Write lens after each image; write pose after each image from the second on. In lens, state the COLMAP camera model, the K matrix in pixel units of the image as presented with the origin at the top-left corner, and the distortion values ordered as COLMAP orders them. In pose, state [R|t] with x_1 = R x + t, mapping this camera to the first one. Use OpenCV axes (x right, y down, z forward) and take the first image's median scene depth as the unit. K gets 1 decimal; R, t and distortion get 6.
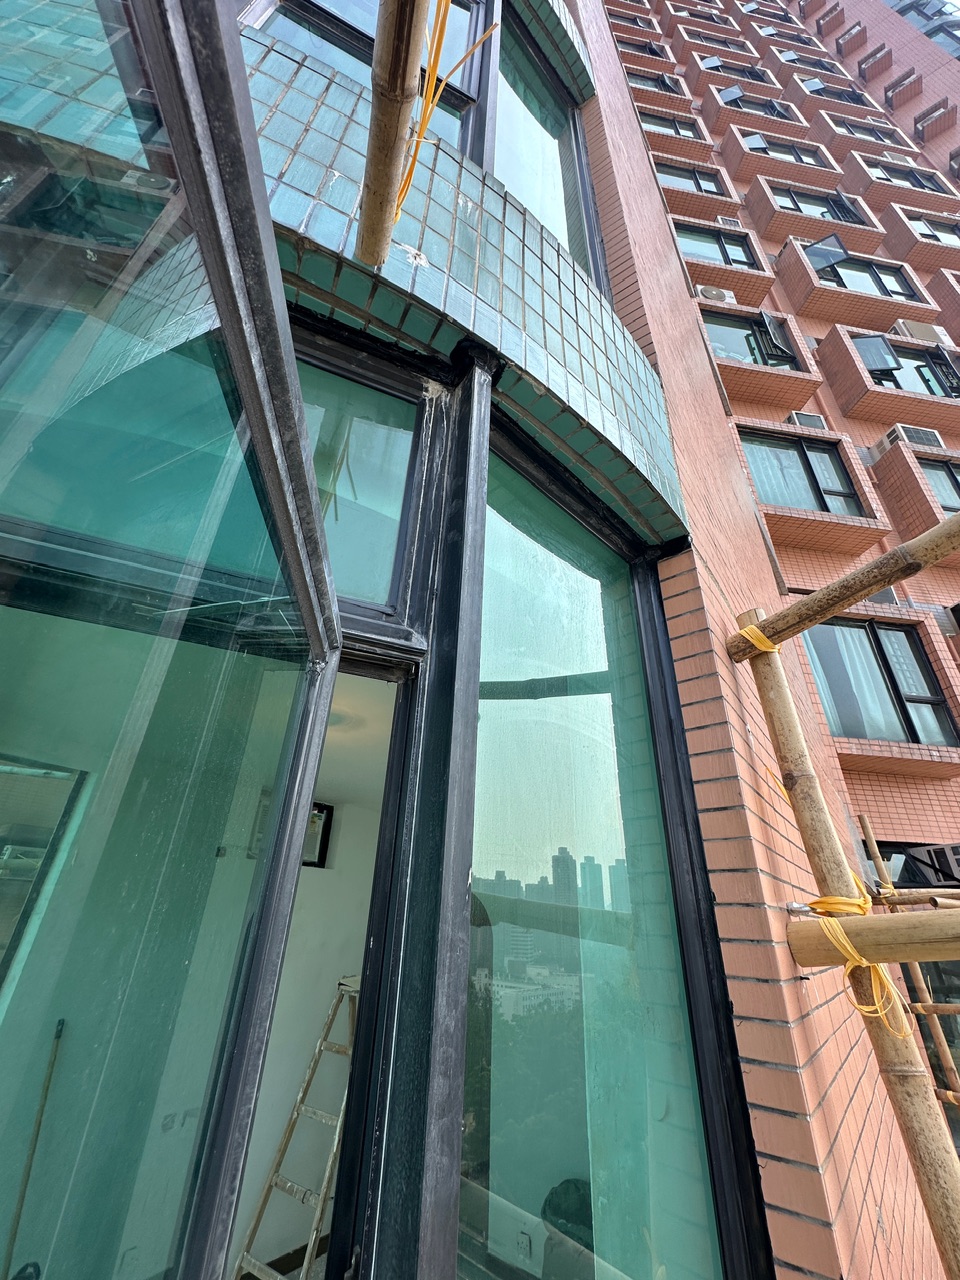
lens RADIAL K [[513.5, 0, 480.0], [0, 513.5, 640.0], [0, 0, 1]] dist [-0.001727, -0.000190]
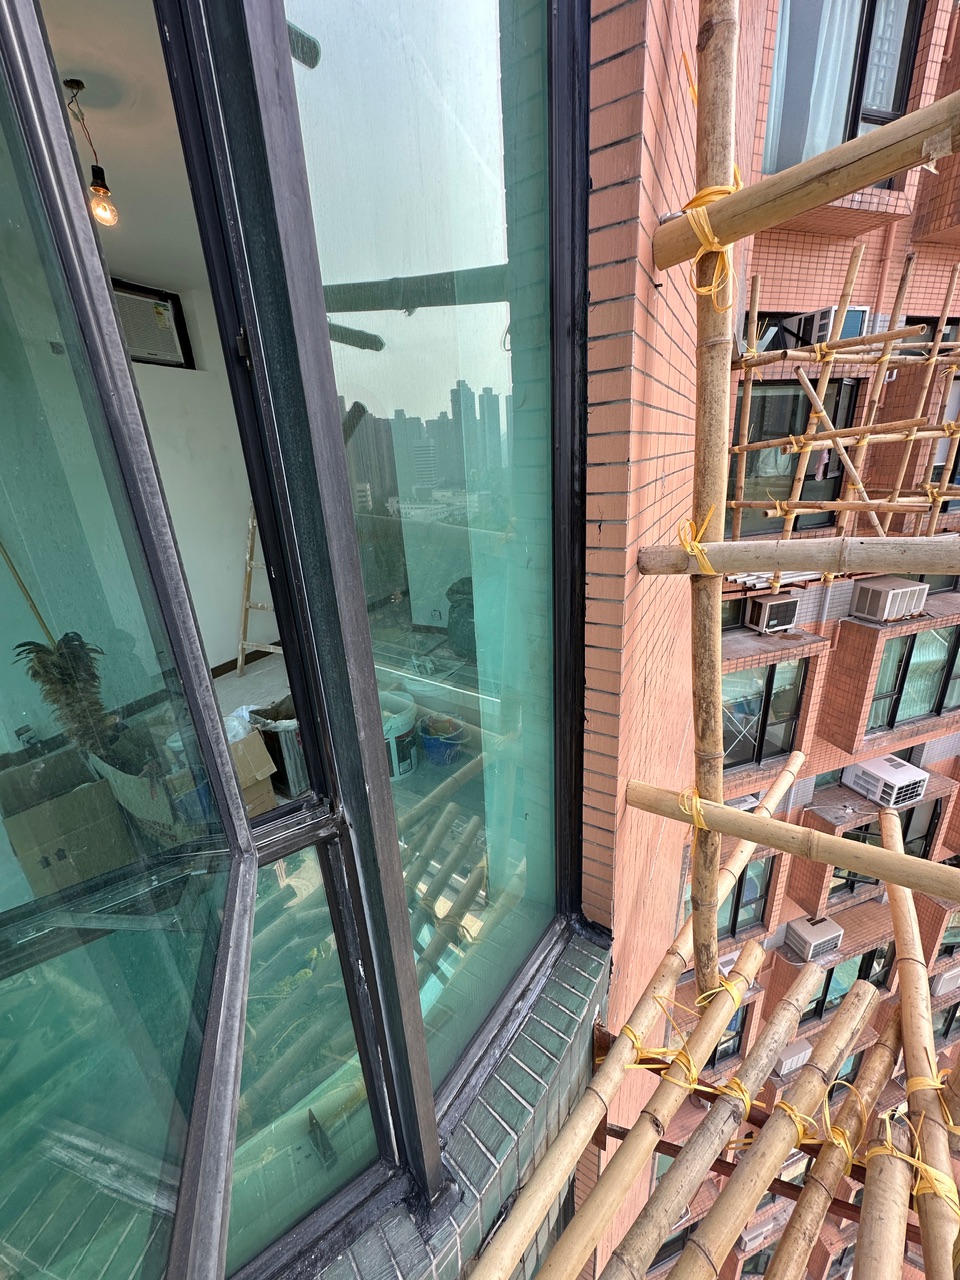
lens RADIAL K [[512.5, 0, 483.0], [0, 512.5, 638.0], [0, 0, 1]] dist [0.000792, 0.000503]
pose [[0.980384, -0.142261, 0.136412, 0.015478], [-0.007942, 0.663037, 0.748544, 0.302855], [-0.196935, -0.734945, 0.648902, -0.152769]]
